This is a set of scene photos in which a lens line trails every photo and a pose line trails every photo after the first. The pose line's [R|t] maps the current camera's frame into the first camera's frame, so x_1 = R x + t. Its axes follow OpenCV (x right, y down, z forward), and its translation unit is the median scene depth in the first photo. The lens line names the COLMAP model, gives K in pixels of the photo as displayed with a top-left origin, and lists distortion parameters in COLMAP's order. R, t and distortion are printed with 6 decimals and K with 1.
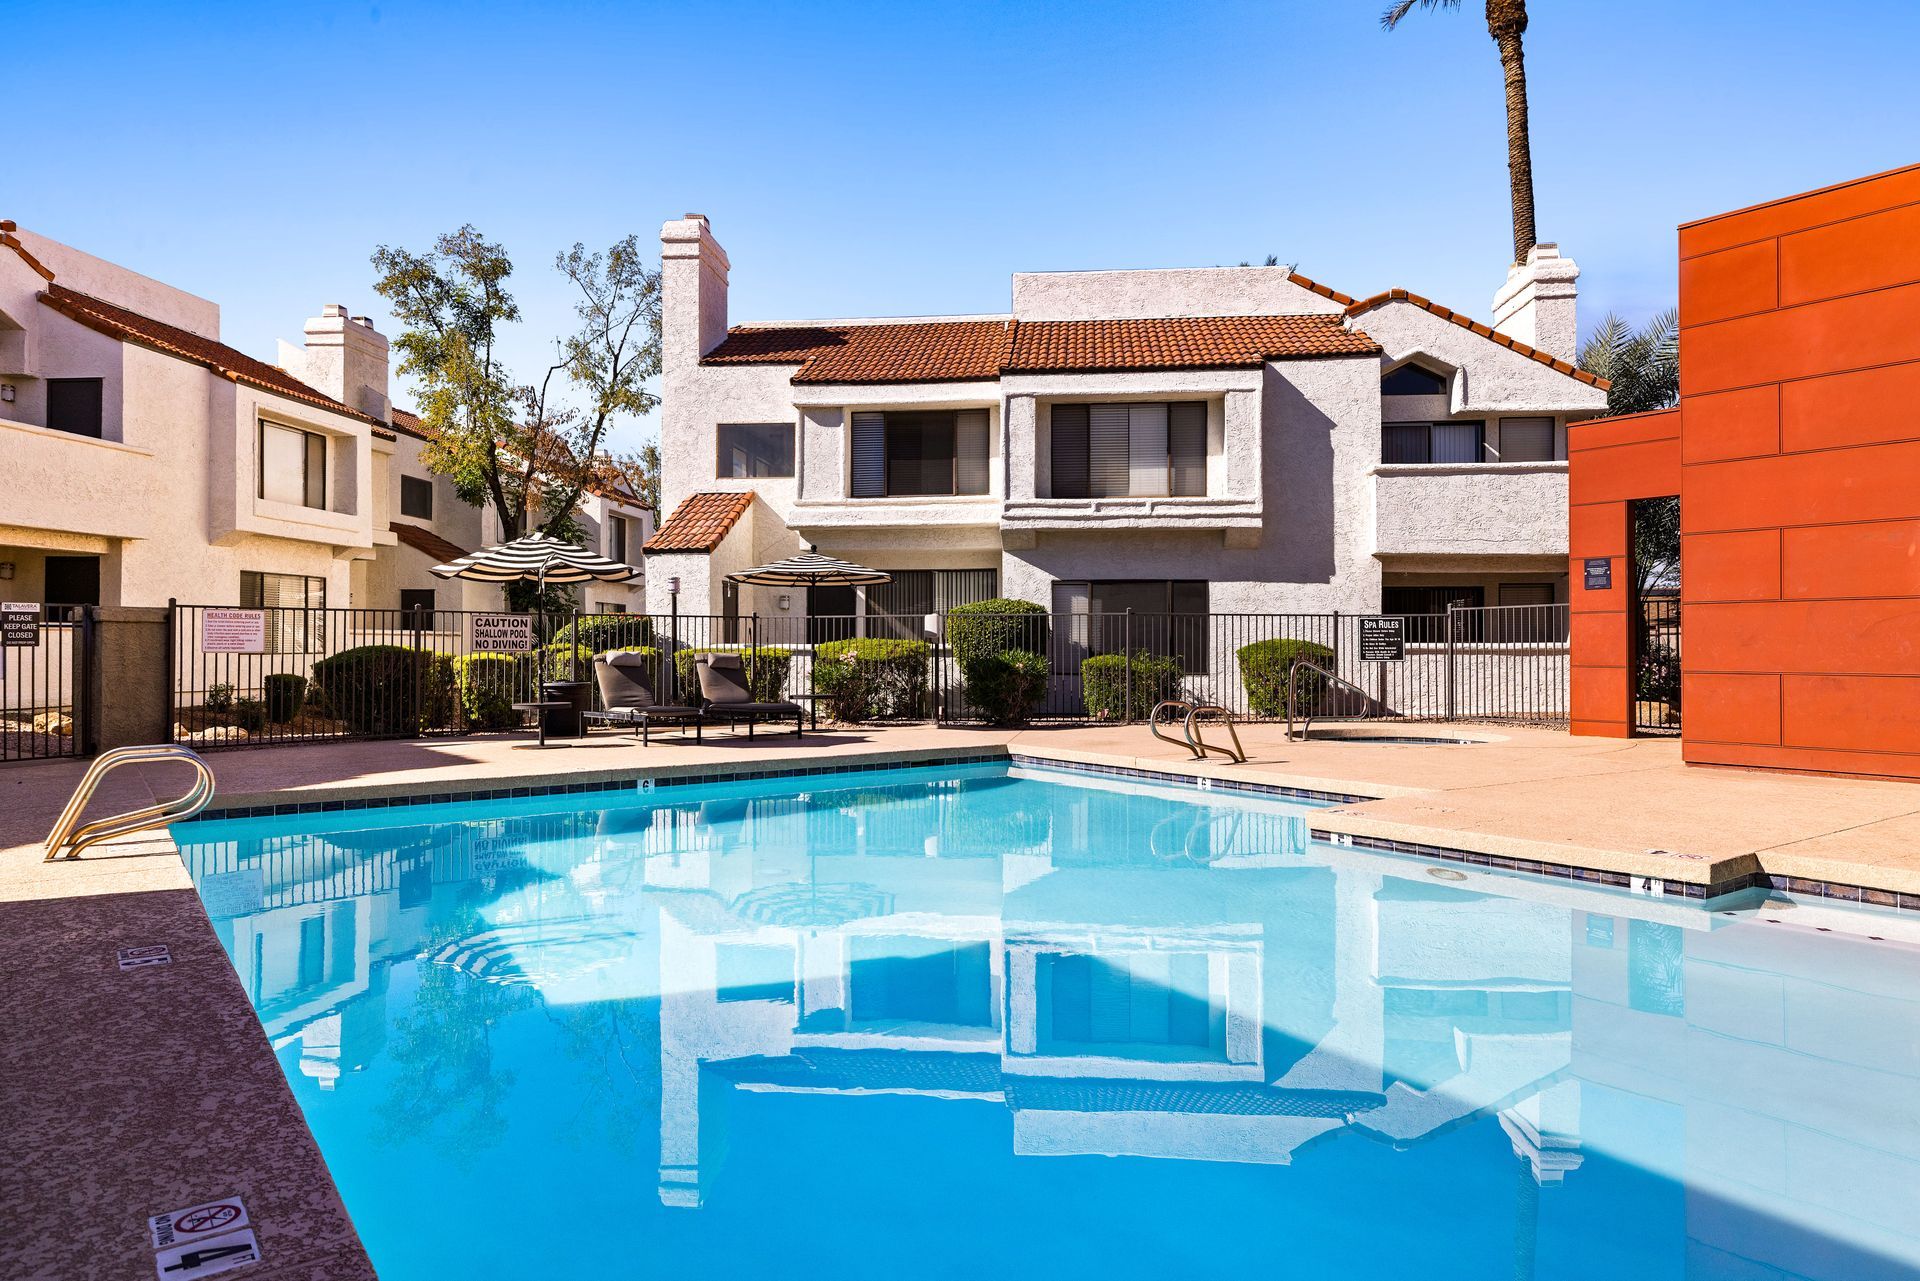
lens RADIAL K [[1197.8, 0, 960.0], [0, 1197.8, 640.5], [0, 0, 1]] dist [0.003104, 0.001850]
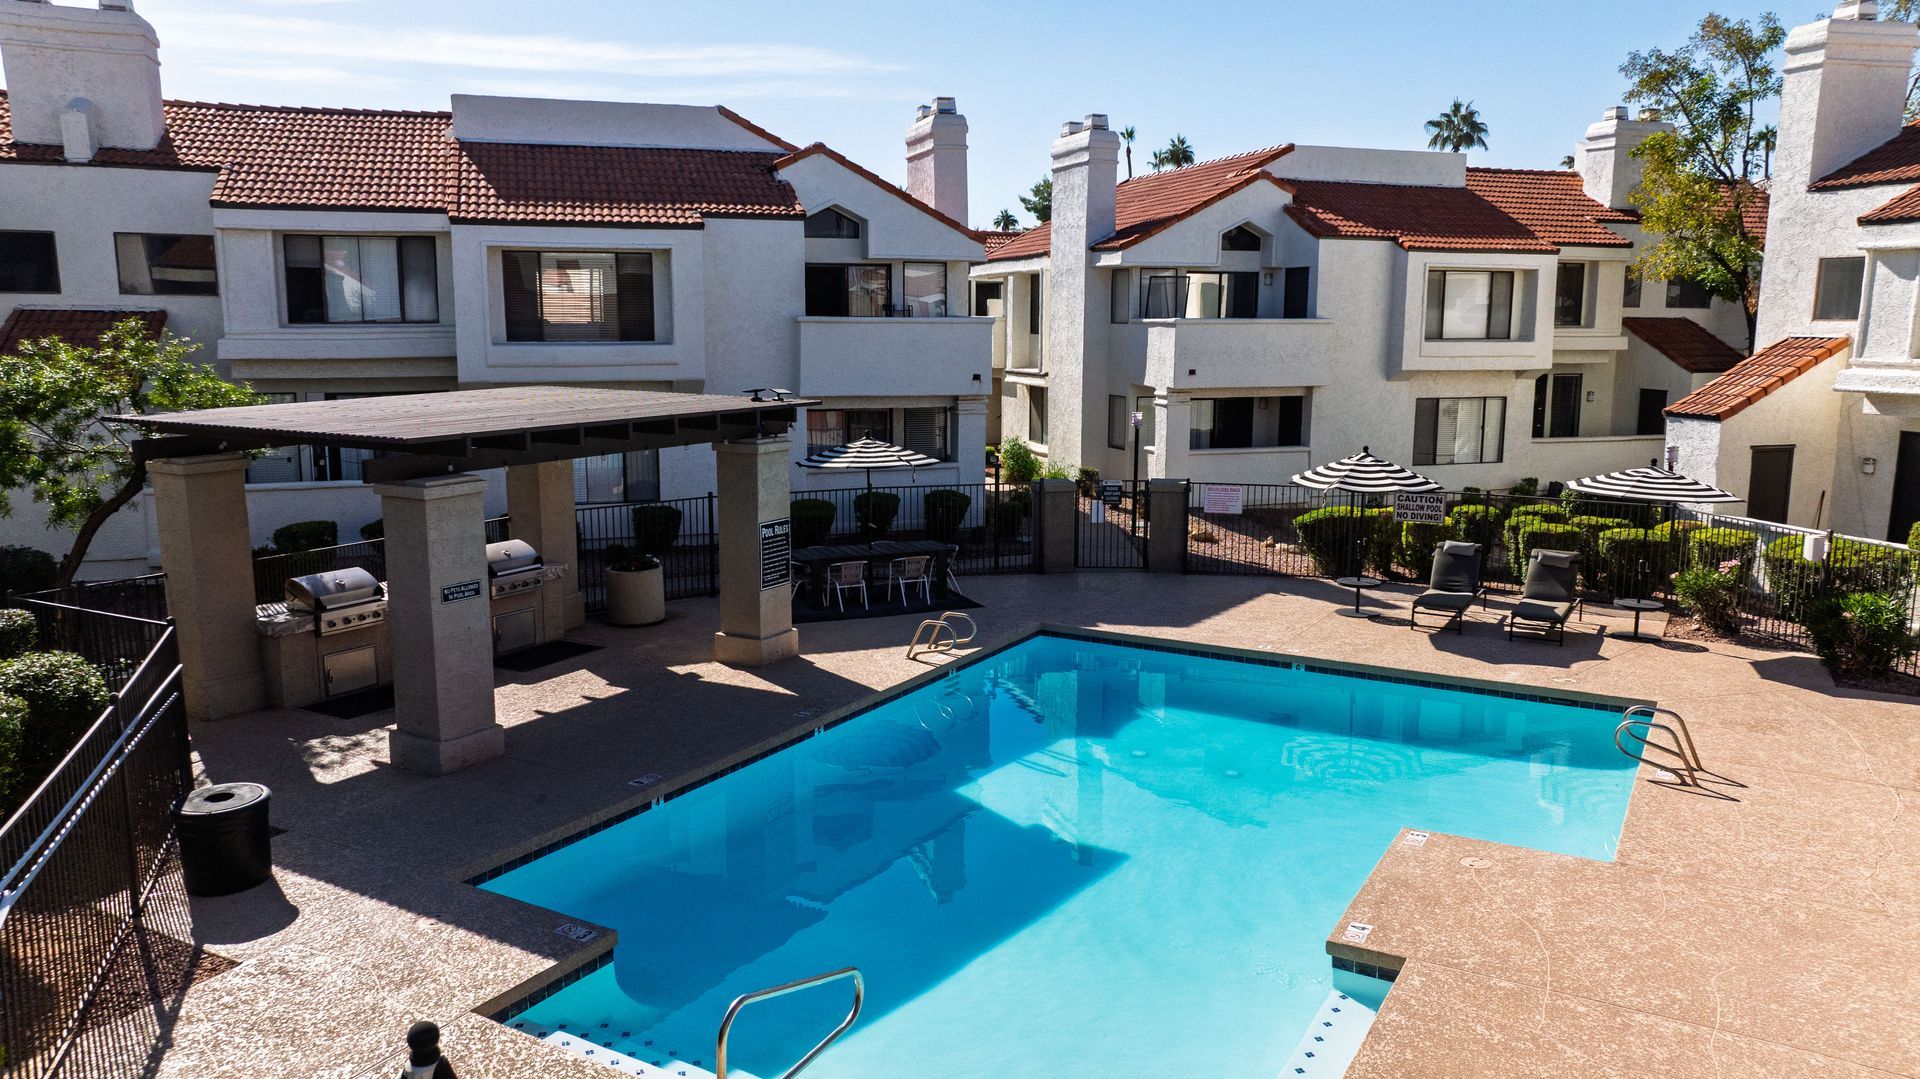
lens RADIAL K [[1327.5, 0, 960.0], [0, 1327.5, 539.5], [0, 0, 1]] dist [-0.004031, -0.001895]
pose [[0.406979, 0.149357, -0.901144, 0.457160], [-0.000735, 0.986595, 0.163188, -0.134760], [0.913437, -0.065752, 0.401633, 0.004866]]
